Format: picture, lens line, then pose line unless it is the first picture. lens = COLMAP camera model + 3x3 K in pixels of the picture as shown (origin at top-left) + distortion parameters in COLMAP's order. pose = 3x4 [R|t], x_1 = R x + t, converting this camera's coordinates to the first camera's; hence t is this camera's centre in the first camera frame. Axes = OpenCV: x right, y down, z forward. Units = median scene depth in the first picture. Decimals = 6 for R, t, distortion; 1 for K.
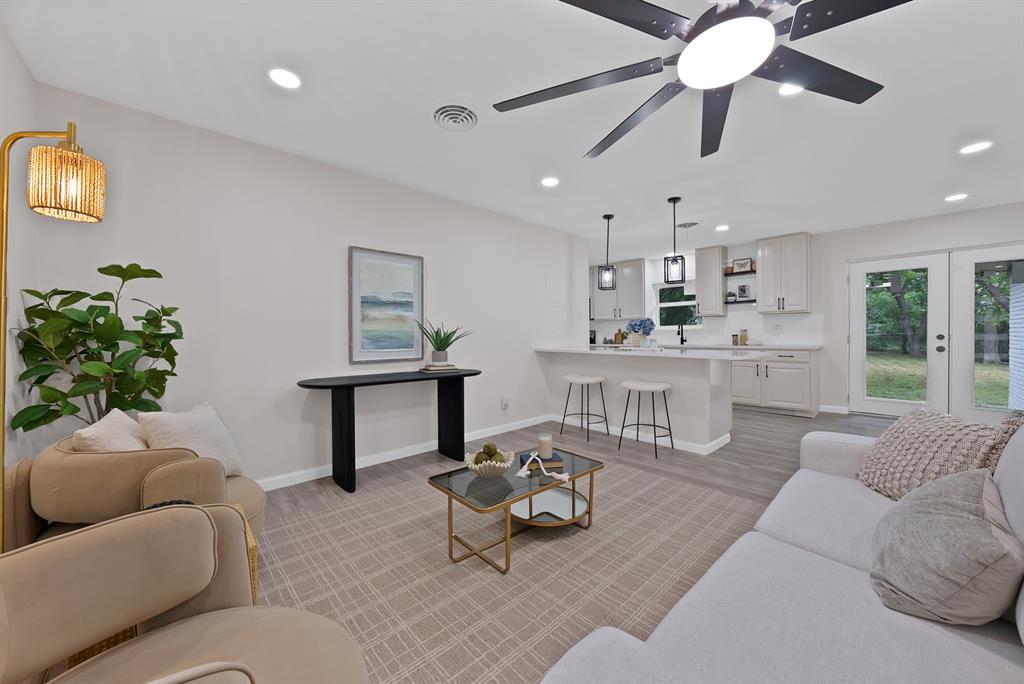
lens RADIAL K [[373.2, 0, 513.0], [0, 373.2, 337.0], [0, 0, 1]] dist [-0.029240, 0.007174]
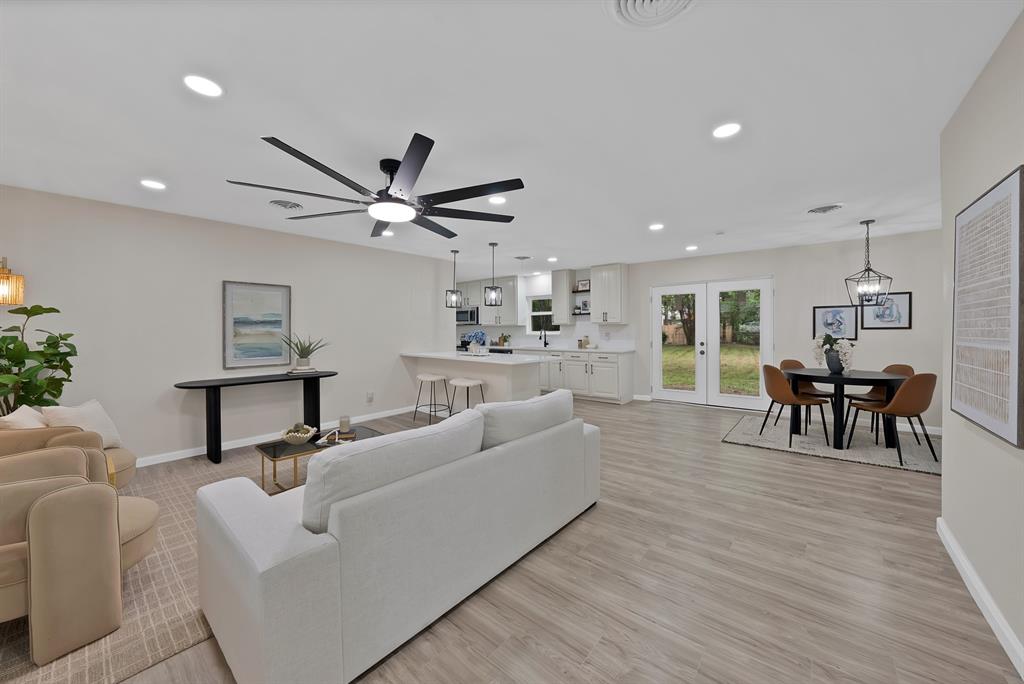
lens RADIAL K [[372.3, 0, 514.1], [0, 372.3, 332.2], [0, 0, 1]] dist [-0.024110, 0.005877]
pose [[0.991726, 0.002059, 0.128353, 0.388063], [-0.002296, 0.999996, 0.001700, -0.060244], [-0.128349, -0.001981, 0.991727, -0.399989]]
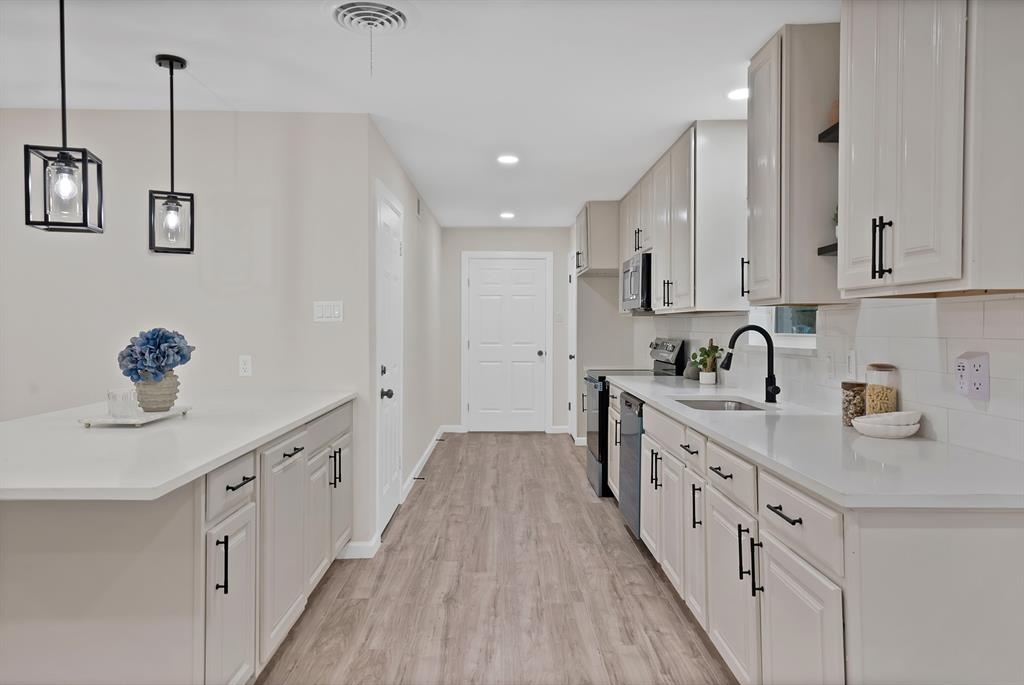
lens RADIAL K [[695.4, 0, 514.2], [0, 695.4, 324.7], [0, 0, 1]] dist [0.007039, 0.004794]
pose [[0.735510, 0.006500, -0.677482, 1.330439], [-0.007783, 0.999969, 0.001144, -0.075621], [0.677469, 0.004431, 0.735538, 0.928799]]
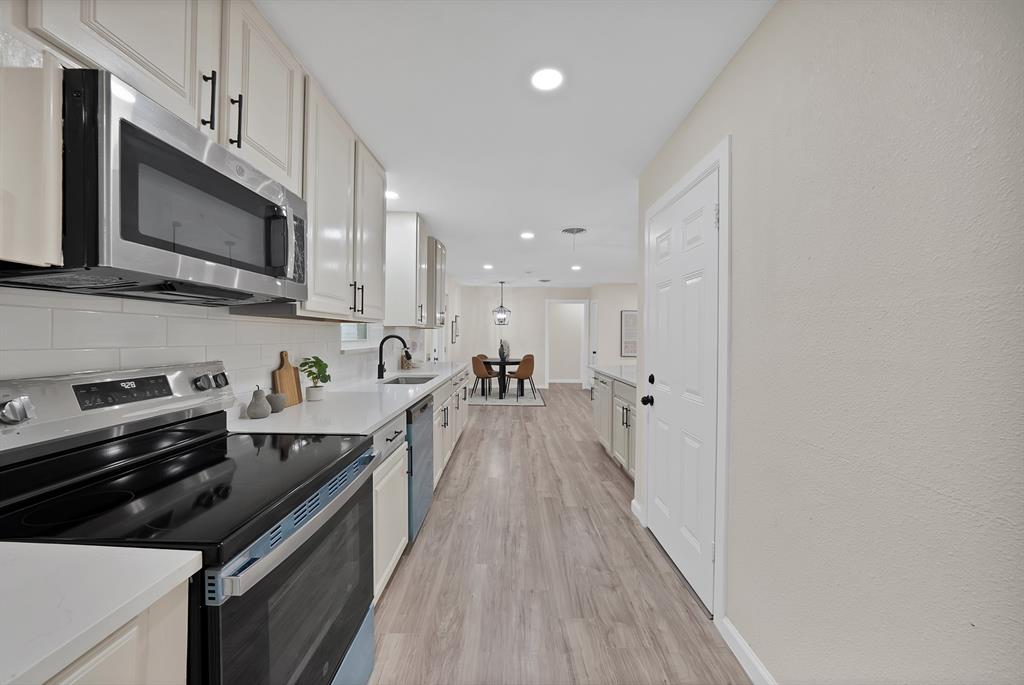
lens RADIAL K [[373.2, 0, 513.0], [0, 373.2, 337.5], [0, 0, 1]] dist [-0.029240, 0.007174]
pose [[-0.729752, -0.002398, 0.683708, -0.039672], [0.000403, 0.999992, 0.003937, -0.074301], [-0.683712, 0.003149, -0.729745, 2.455950]]
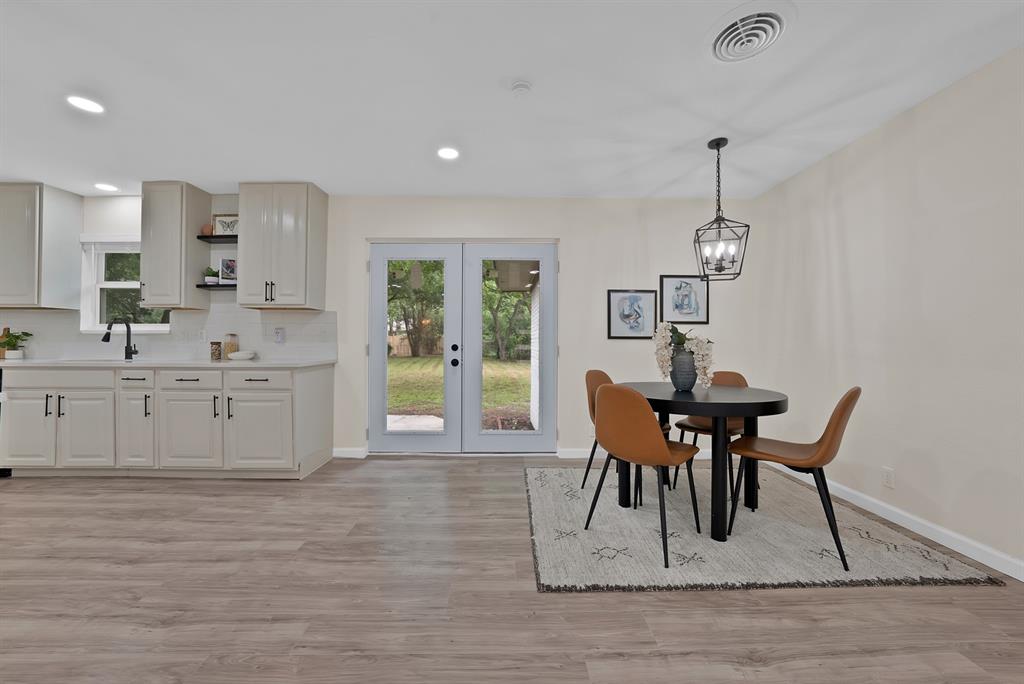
lens RADIAL K [[379.2, 0, 508.1], [0, 379.2, 337.2], [0, 0, 1]] dist [-0.030578, 0.007671]
pose [[0.683010, 0.019955, 0.730136, 0.867970], [-0.006582, 0.999754, -0.021166, -0.008190], [-0.730379, 0.009651, 0.682973, 0.463665]]
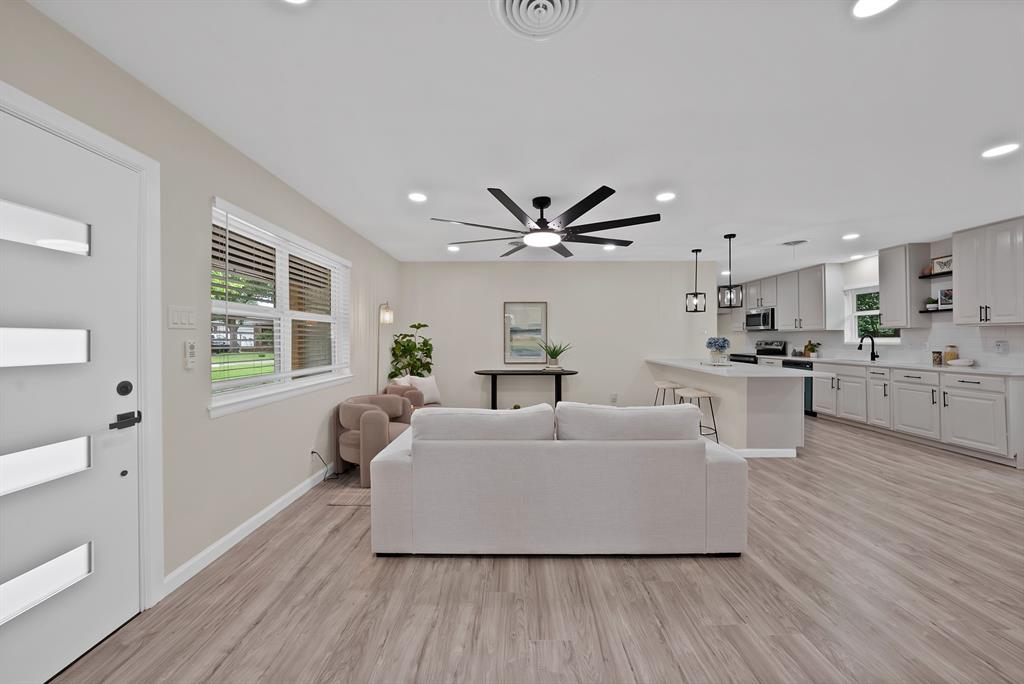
lens RADIAL K [[373.2, 0, 513.0], [0, 373.2, 337.0], [0, 0, 1]] dist [-0.029240, 0.007174]
pose [[0.733578, 0.002564, -0.679600, 0.827732], [-0.004705, 0.999988, -0.001306, -0.057593], [0.679588, 0.004156, 0.733582, -0.345515]]
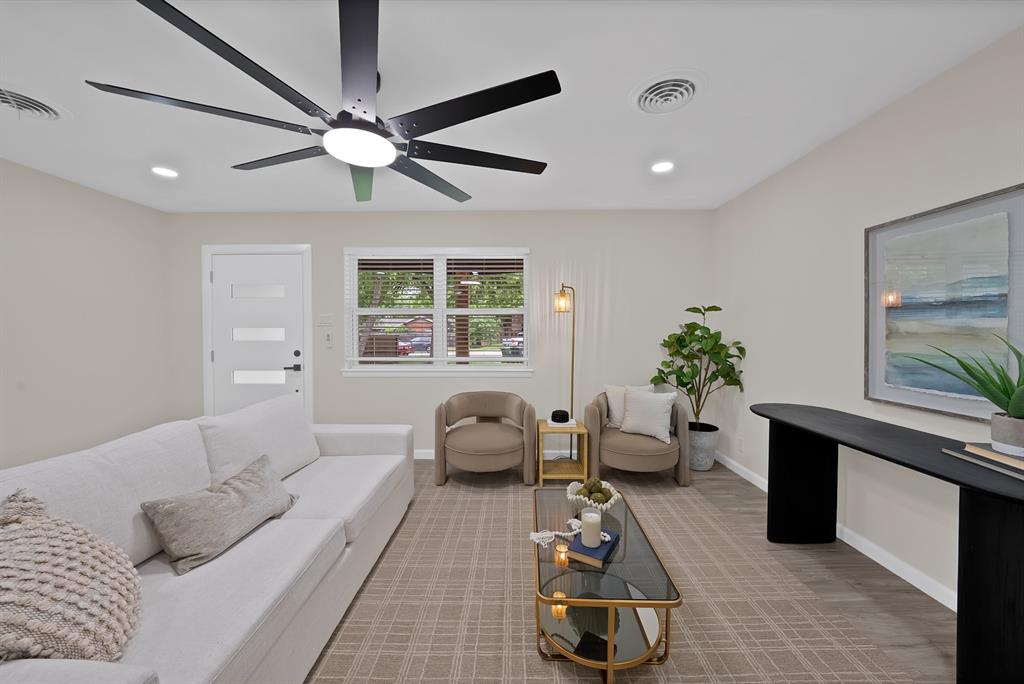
lens RADIAL K [[372.3, 0, 514.1], [0, 372.3, 332.2], [0, 0, 1]] dist [-0.024110, 0.005877]
pose [[-0.690920, 0.007815, -0.722889, 0.463332], [0.003323, 0.999965, 0.007635, -0.057265], [0.722924, 0.002873, -0.690922, 0.917320]]
